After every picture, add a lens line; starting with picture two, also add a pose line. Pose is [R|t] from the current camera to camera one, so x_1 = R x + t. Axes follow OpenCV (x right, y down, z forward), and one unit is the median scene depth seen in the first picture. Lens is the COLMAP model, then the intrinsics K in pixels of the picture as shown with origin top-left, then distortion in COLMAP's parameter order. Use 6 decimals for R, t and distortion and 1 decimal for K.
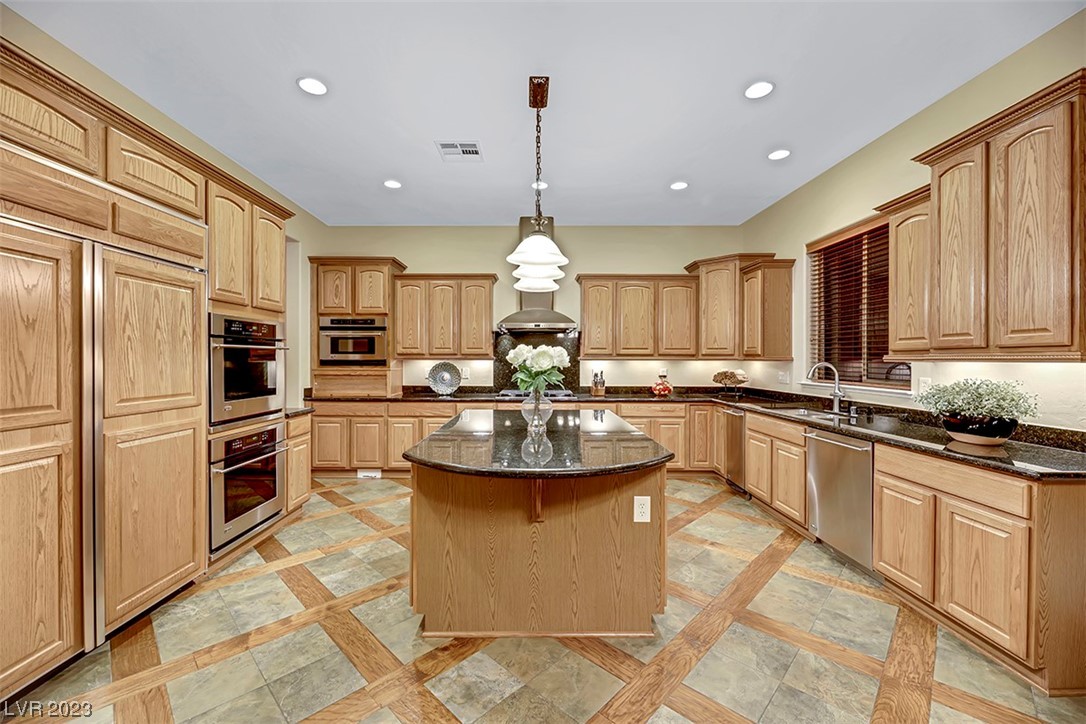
lens RADIAL K [[438.2, 0, 539.6], [0, 438.2, 359.4], [0, 0, 1]] dist [-0.000183, 0.000180]
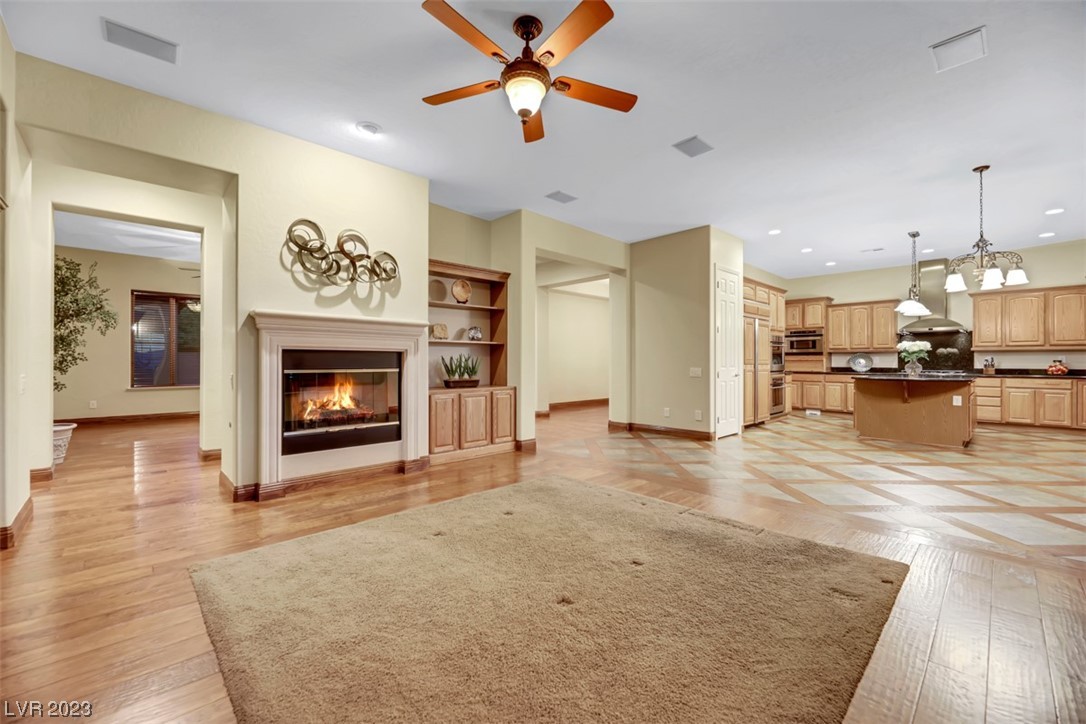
lens RADIAL K [[438.2, 0, 539.4], [0, 438.2, 356.8], [0, 0, 1]] dist [-0.000183, 0.000180]
pose [[0.679059, -0.006904, -0.734051, 0.199726], [-0.001980, 0.999935, -0.011236, 0.045730], [0.734081, 0.009083, 0.679001, -1.157899]]
